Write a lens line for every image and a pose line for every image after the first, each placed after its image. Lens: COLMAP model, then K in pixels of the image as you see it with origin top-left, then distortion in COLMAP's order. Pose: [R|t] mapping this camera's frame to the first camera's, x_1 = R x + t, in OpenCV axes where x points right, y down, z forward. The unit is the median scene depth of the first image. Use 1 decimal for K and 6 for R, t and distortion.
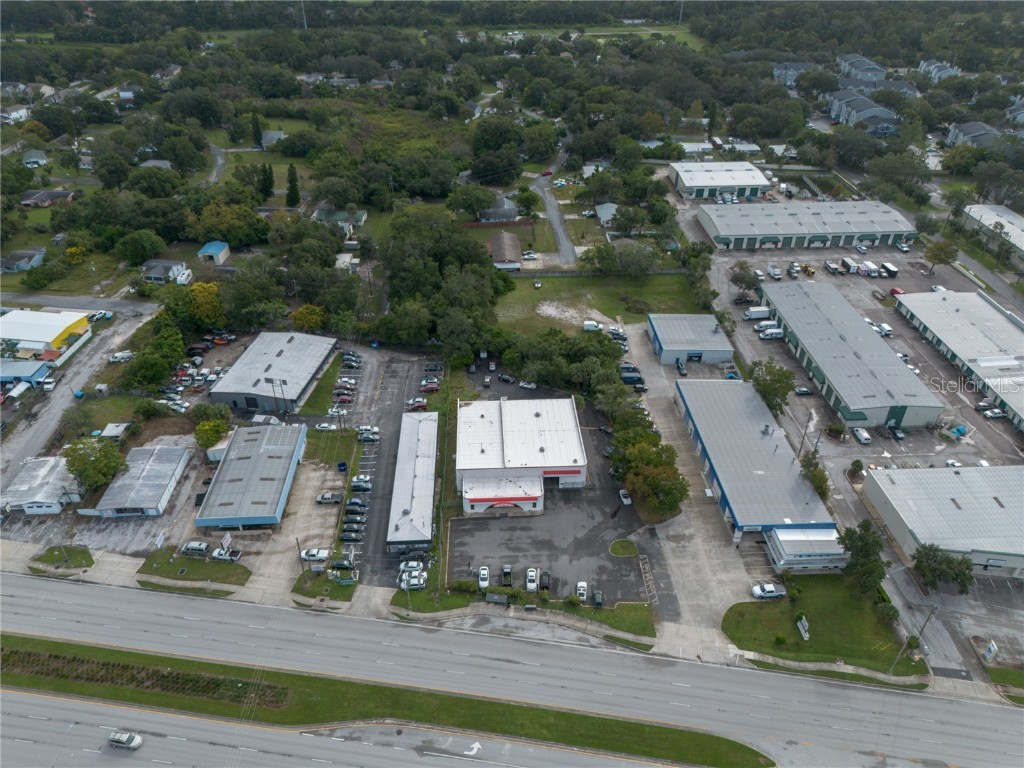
lens RADIAL K [[722.2, 0, 511.5], [0, 722.2, 382.4], [0, 0, 1]] dist [0.064322, -0.061099]
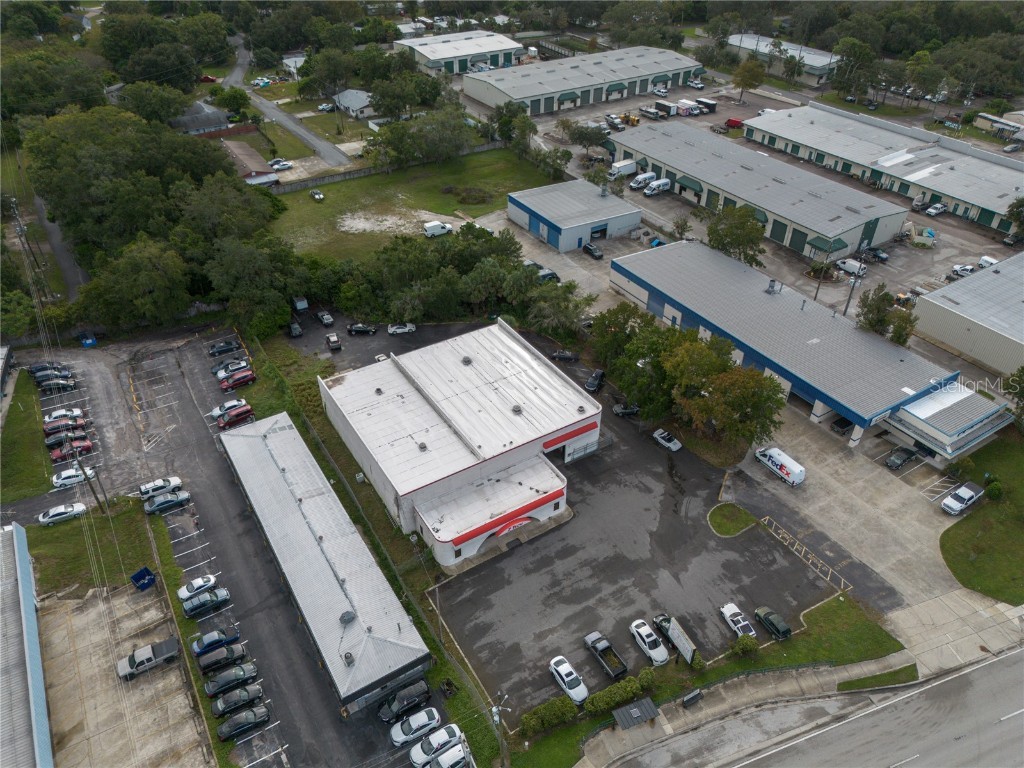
lens RADIAL K [[722.2, 0, 511.5], [0, 722.2, 382.4], [0, 0, 1]] dist [0.064322, -0.061099]
pose [[0.873058, -0.293537, 0.389366, -0.181711], [0.276391, 0.955746, 0.100783, 0.013996], [-0.401719, 0.019627, 0.915553, 0.493624]]
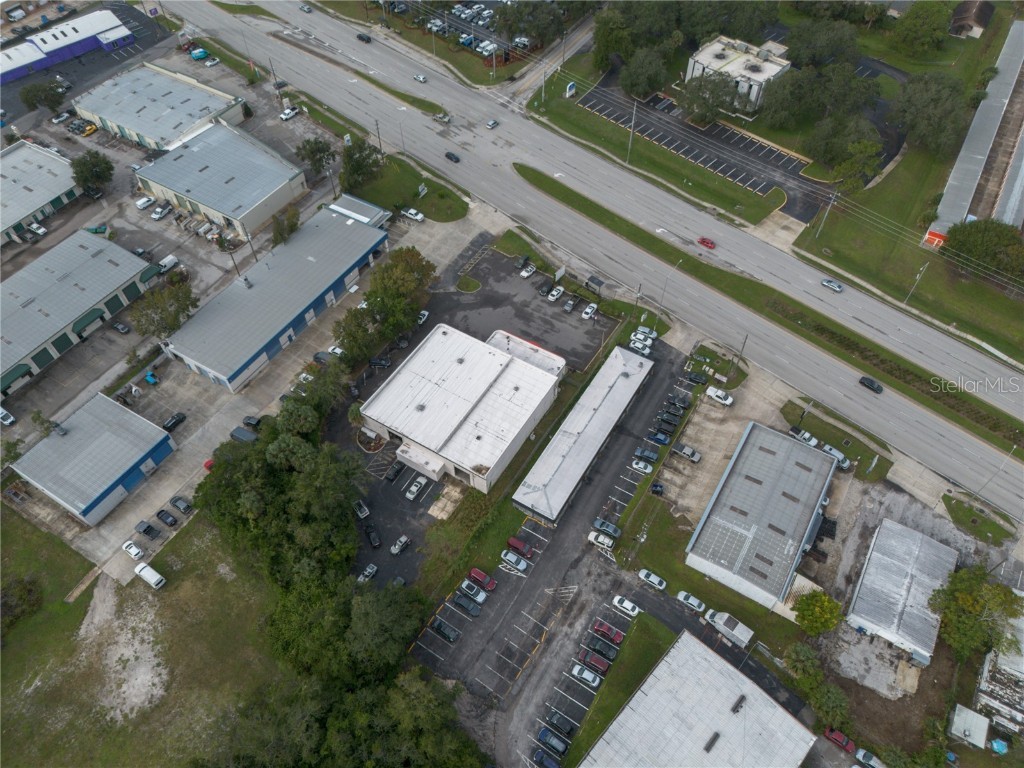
lens RADIAL K [[722.2, 0, 511.5], [0, 722.2, 382.4], [0, 0, 1]] dist [0.064322, -0.061099]
pose [[-0.825000, -0.442524, 0.351492, -0.347172], [0.323934, 0.139352, 0.935761, -0.742971], [-0.463078, 0.885863, 0.028383, 0.996571]]
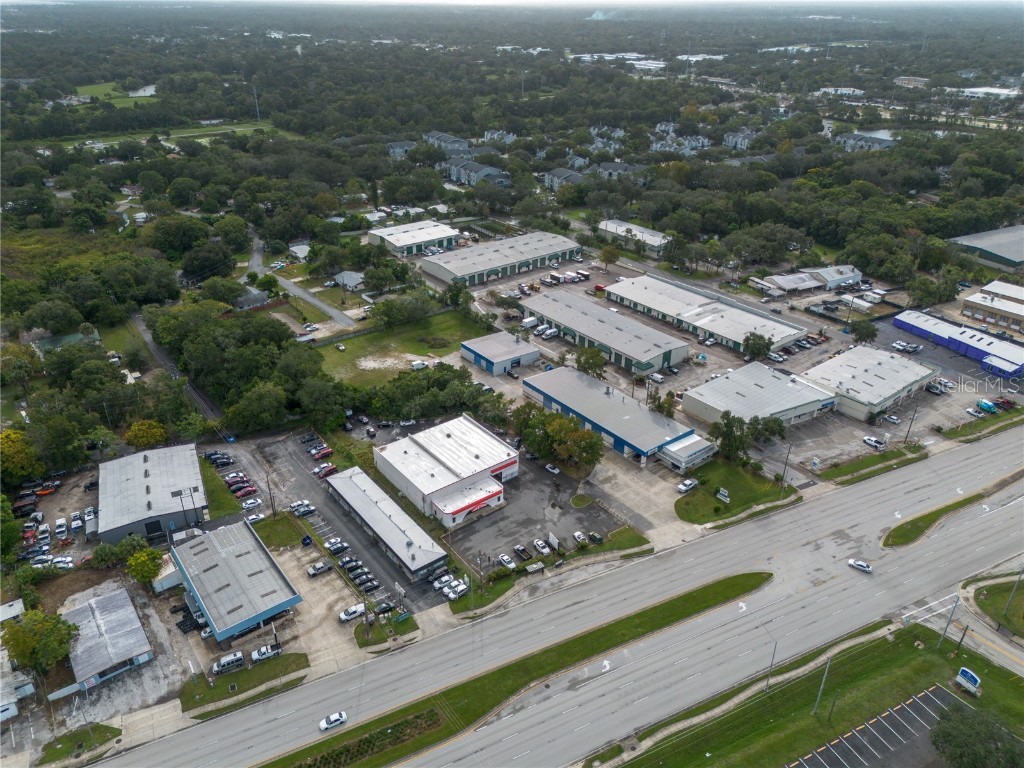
lens RADIAL K [[722.0, 0, 511.2], [0, 722.0, 372.7], [0, 0, 1]] dist [0.081142, -0.082142]
pose [[0.819544, -0.261706, 0.509762, -0.477305], [0.322402, 0.946040, -0.032639, 0.022486], [-0.473714, 0.191098, 0.859696, -0.041255]]
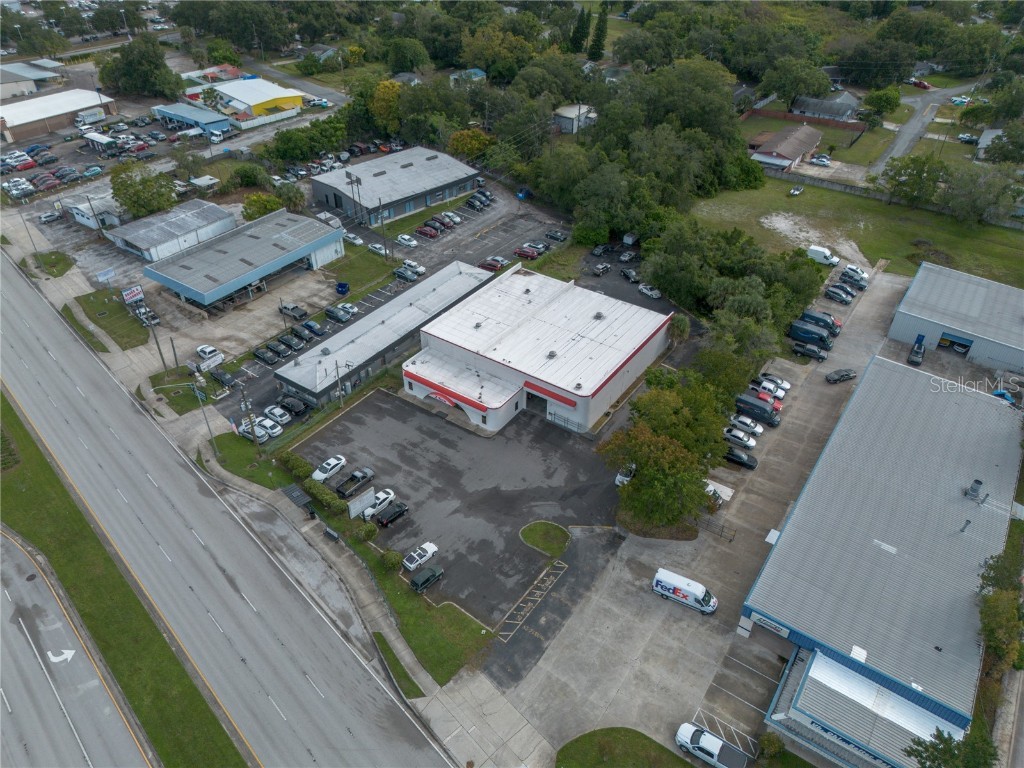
lens RADIAL K [[722.2, 0, 511.5], [0, 722.2, 382.4], [0, 0, 1]] dist [0.064322, -0.061099]
pose [[0.792799, 0.370217, -0.484159, 0.339234], [-0.349047, 0.926995, 0.137279, 0.042343], [0.499636, 0.060160, 0.864144, 0.449237]]
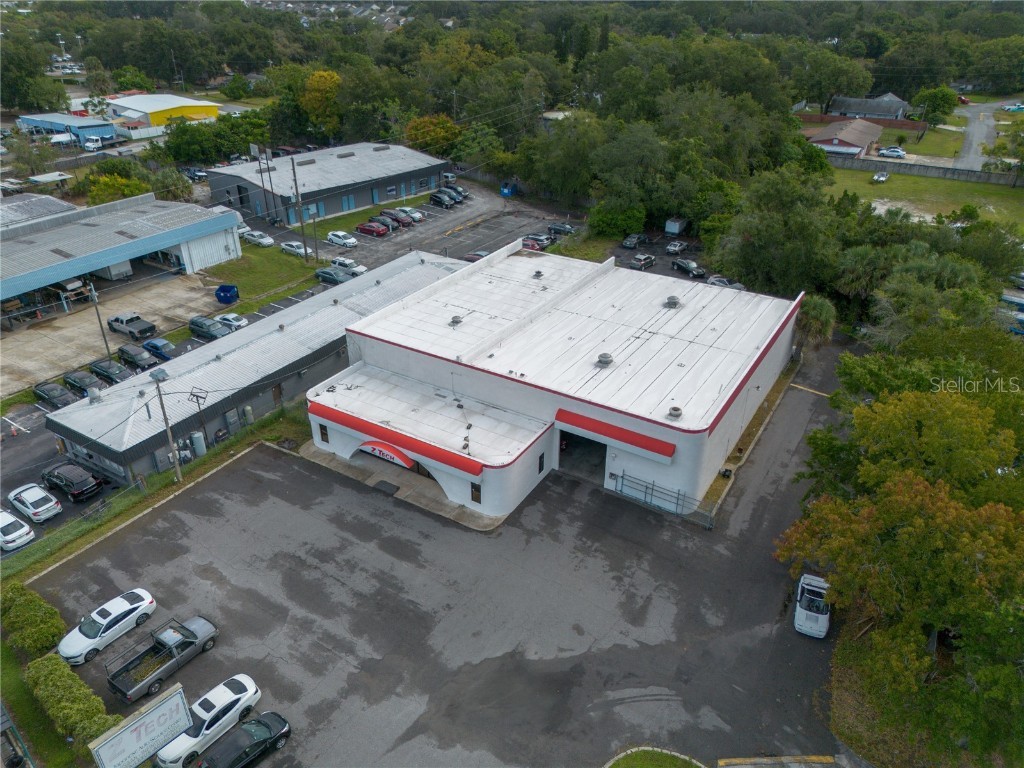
lens RADIAL K [[722.2, 0, 511.5], [0, 722.2, 382.4], [0, 0, 1]] dist [0.064322, -0.061099]
pose [[0.825039, 0.275654, -0.493280, 0.174995], [-0.319006, 0.947745, -0.003938, 0.119938], [0.466418, 0.160608, 0.869861, 0.721765]]
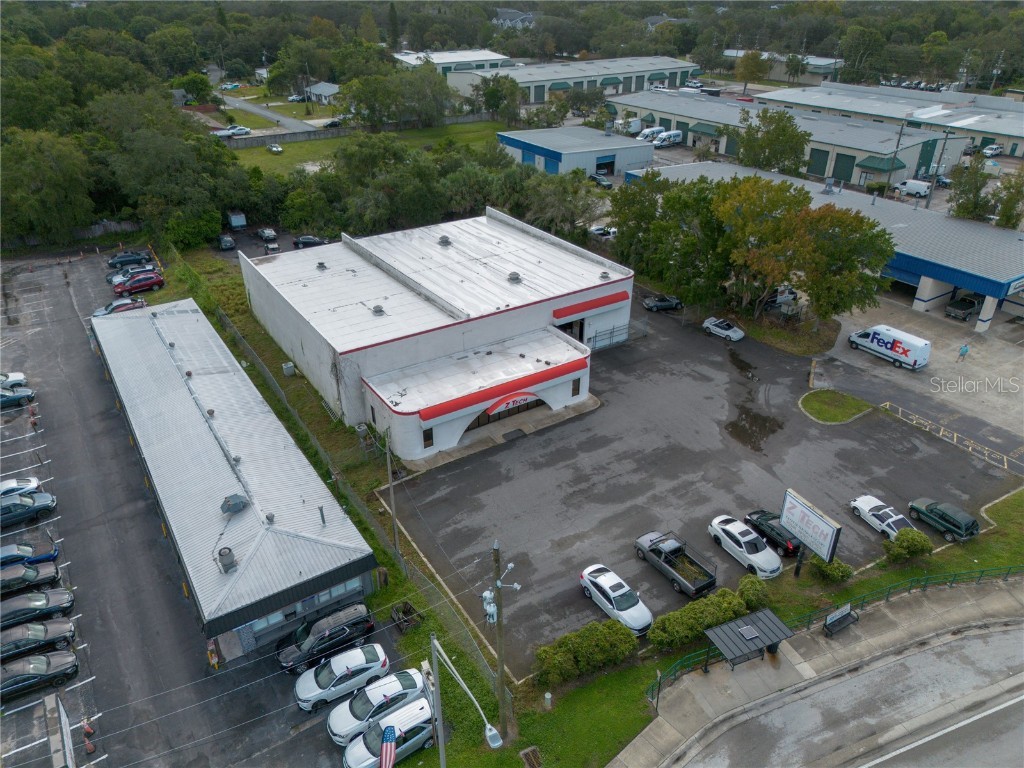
lens RADIAL K [[722.2, 0, 511.5], [0, 722.2, 382.4], [0, 0, 1]] dist [0.064322, -0.061099]
pose [[0.862881, -0.251207, 0.438555, -0.155986], [0.288783, 0.957188, -0.019912, 0.161380], [-0.414778, 0.143829, 0.898484, 0.663075]]
